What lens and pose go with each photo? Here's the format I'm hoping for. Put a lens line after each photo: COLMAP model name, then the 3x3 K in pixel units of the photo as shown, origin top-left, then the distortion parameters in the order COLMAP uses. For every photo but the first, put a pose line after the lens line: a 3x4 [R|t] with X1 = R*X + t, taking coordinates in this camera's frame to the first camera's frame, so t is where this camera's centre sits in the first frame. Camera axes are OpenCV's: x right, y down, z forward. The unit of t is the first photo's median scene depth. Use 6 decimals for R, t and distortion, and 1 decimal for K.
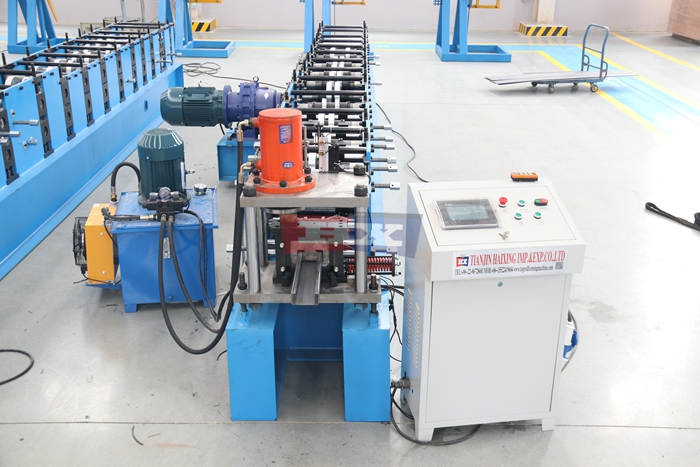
lens RADIAL K [[788.9, 0, 350.0], [0, 788.9, 233.5], [0, 0, 1]] dist [-0.002070, 0.011063]
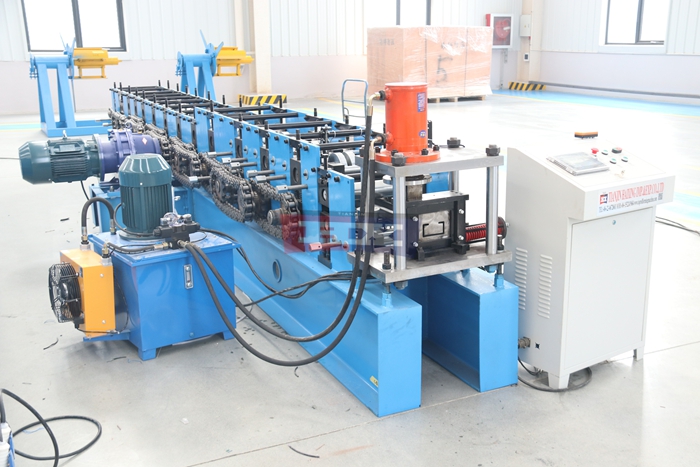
lens RADIAL K [[788.9, 0, 350.0], [0, 788.9, 233.5], [0, 0, 1]] dist [-0.002070, 0.011063]
pose [[0.899478, -0.128975, 0.417499, -0.505136], [0.176462, 0.981288, -0.077035, 0.083068], [-0.399751, 0.142964, 0.905406, 0.126536]]
